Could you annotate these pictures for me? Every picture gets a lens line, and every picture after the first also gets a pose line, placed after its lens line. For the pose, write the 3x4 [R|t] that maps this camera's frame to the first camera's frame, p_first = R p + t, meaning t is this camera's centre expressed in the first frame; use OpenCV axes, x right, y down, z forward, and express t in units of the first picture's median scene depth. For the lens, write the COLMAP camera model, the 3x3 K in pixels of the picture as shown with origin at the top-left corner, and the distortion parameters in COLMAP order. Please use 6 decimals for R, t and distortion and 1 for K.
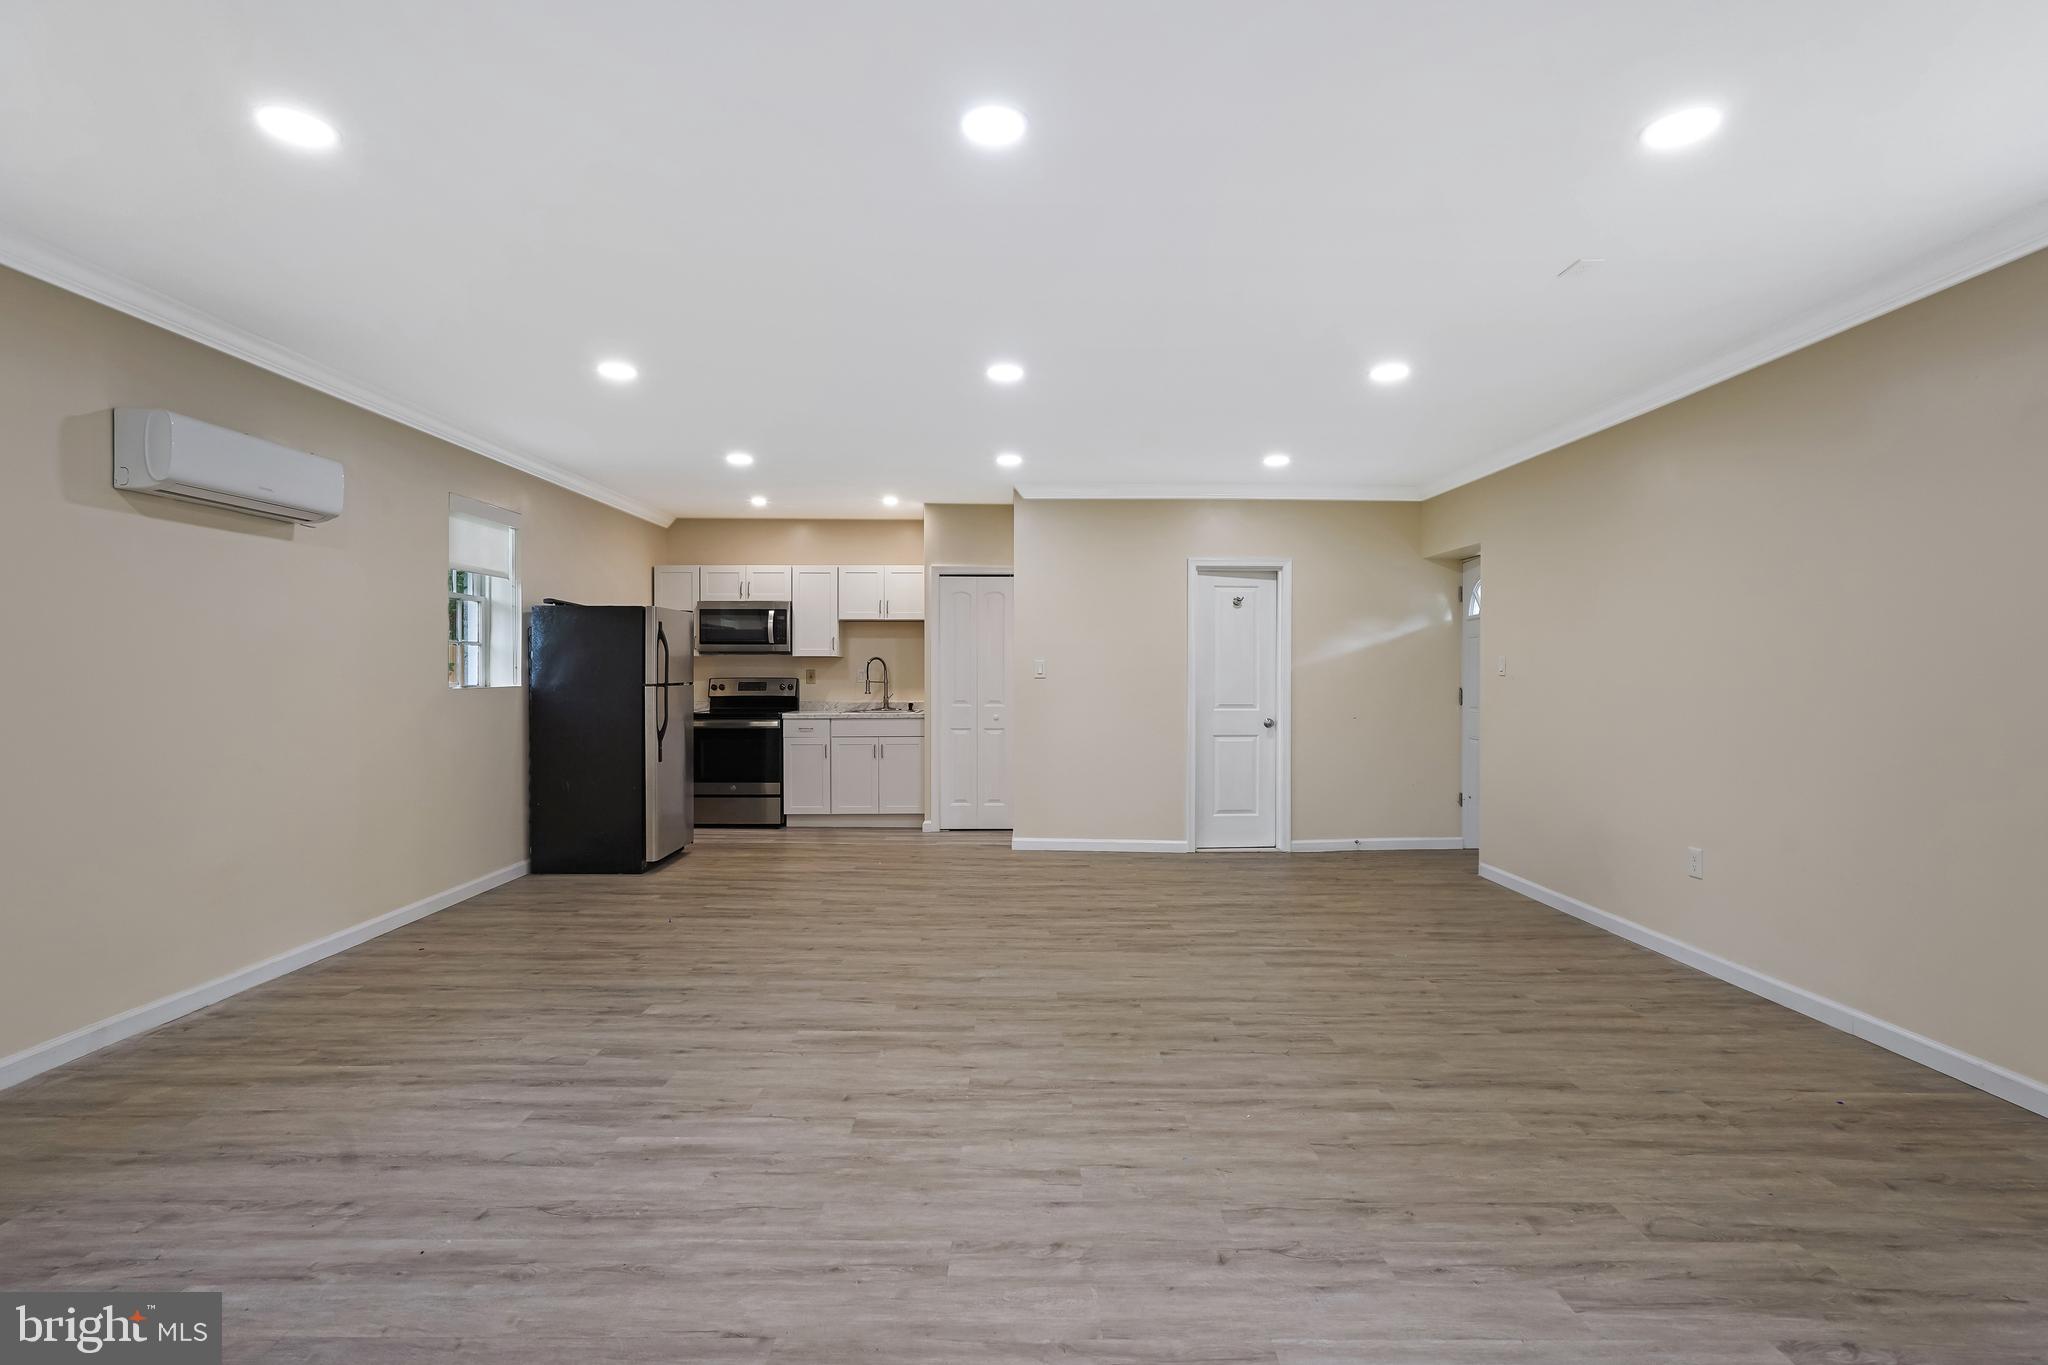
lens RADIAL K [[950.3, 0, 1041.9], [0, 950.3, 676.5], [0, 0, 1]] dist [-0.015886, 0.011162]
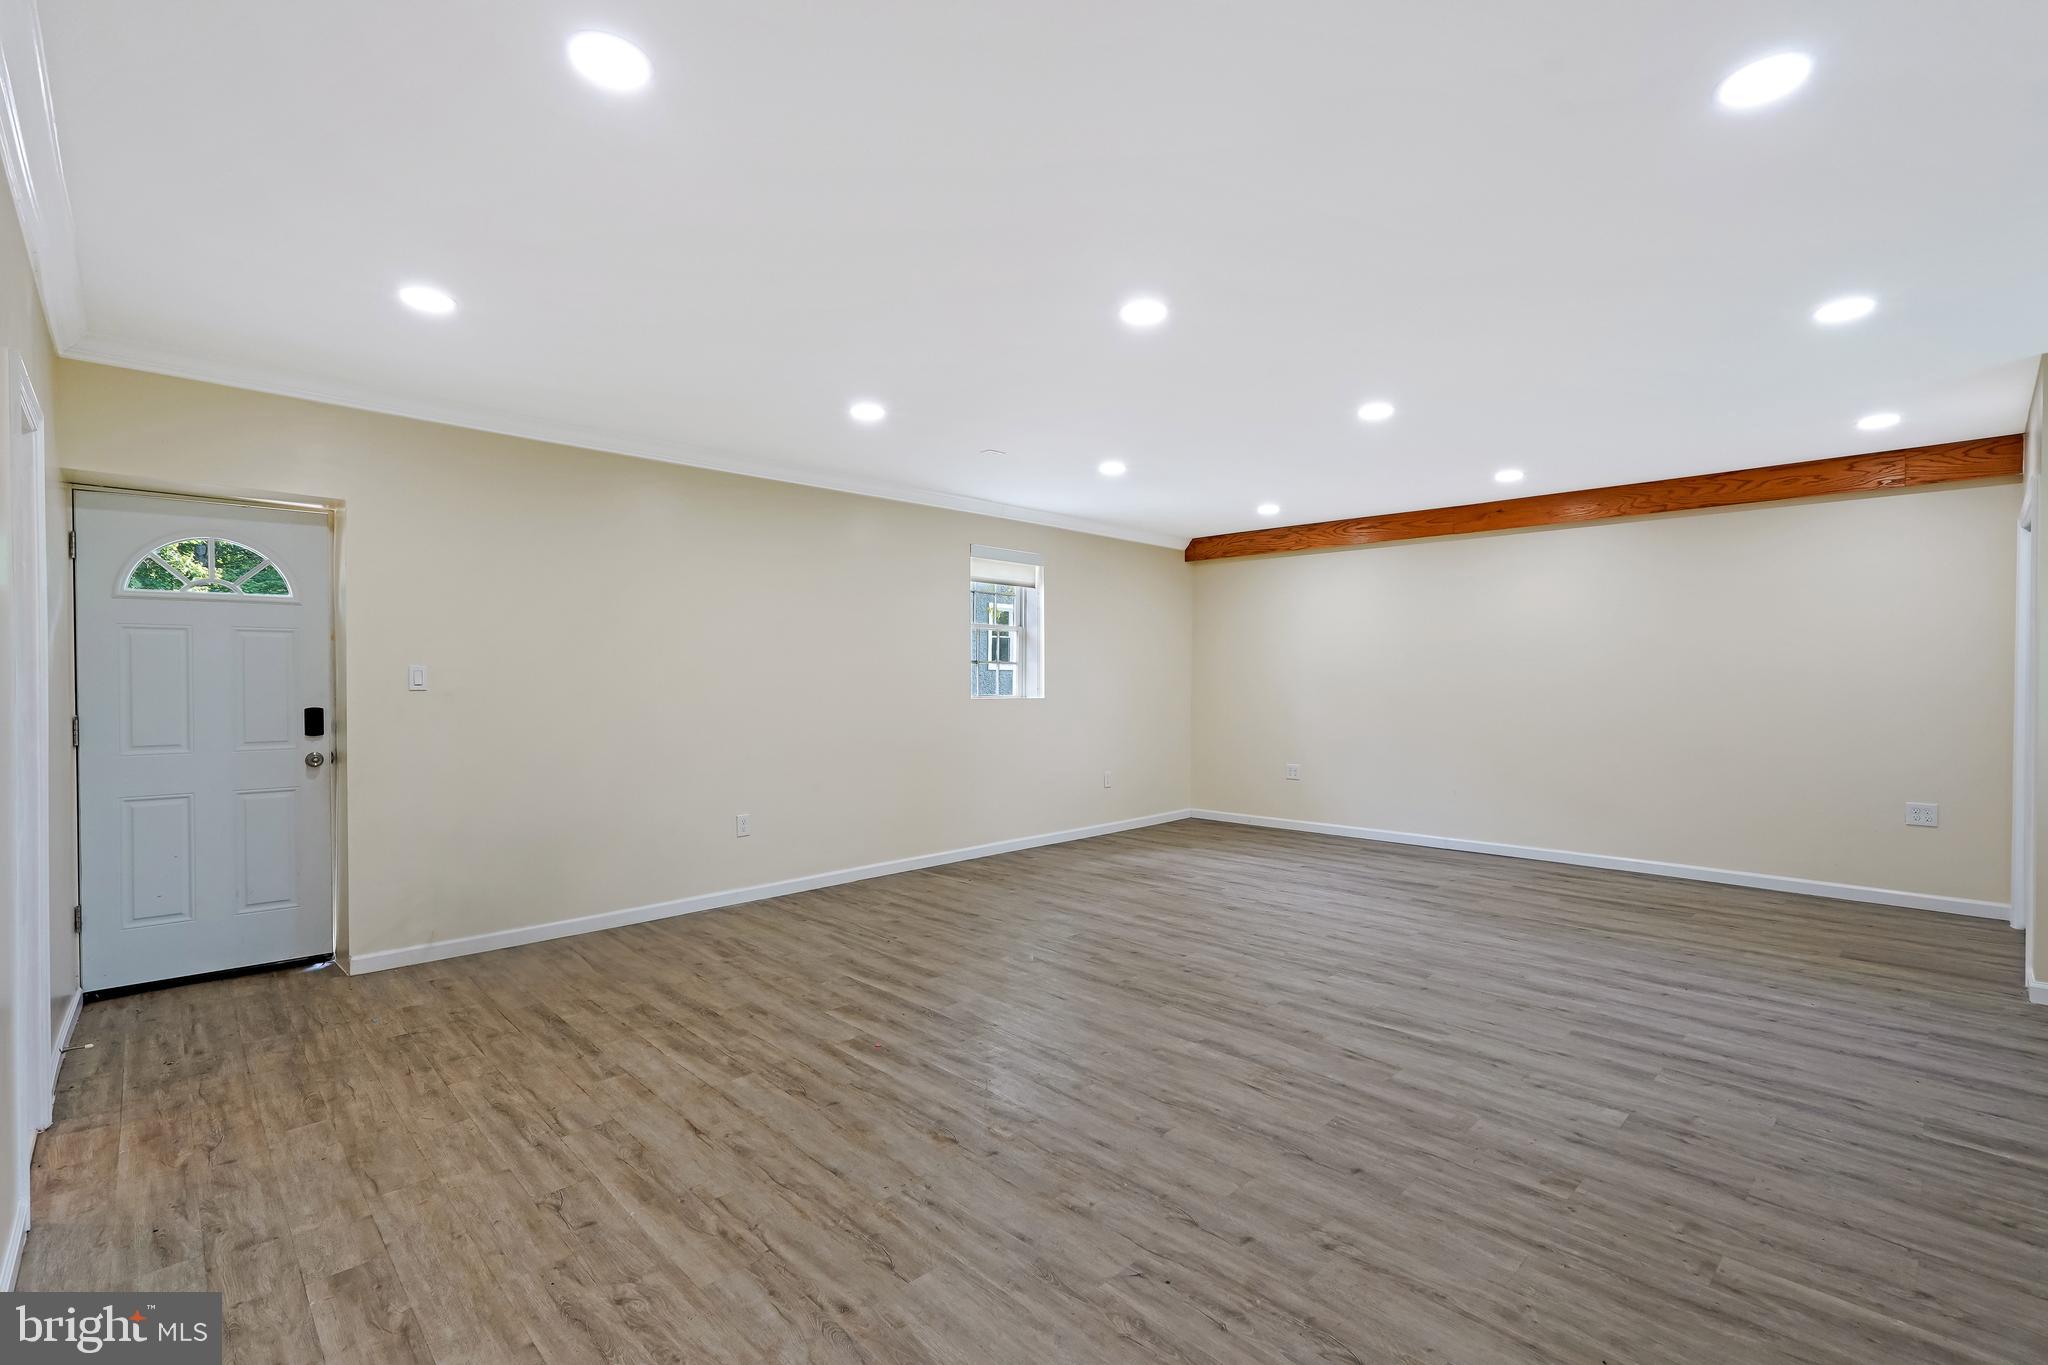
lens RADIAL K [[904.4, 0, 1024.0], [0, 904.4, 682.5], [0, 0, 1]] dist [-0.019844, 0.009543]
pose [[-0.680012, -0.003052, 0.733195, -0.546218], [0.003099, 0.999970, 0.007037, -0.015863], [-0.733194, 0.007058, -0.679983, 1.639276]]
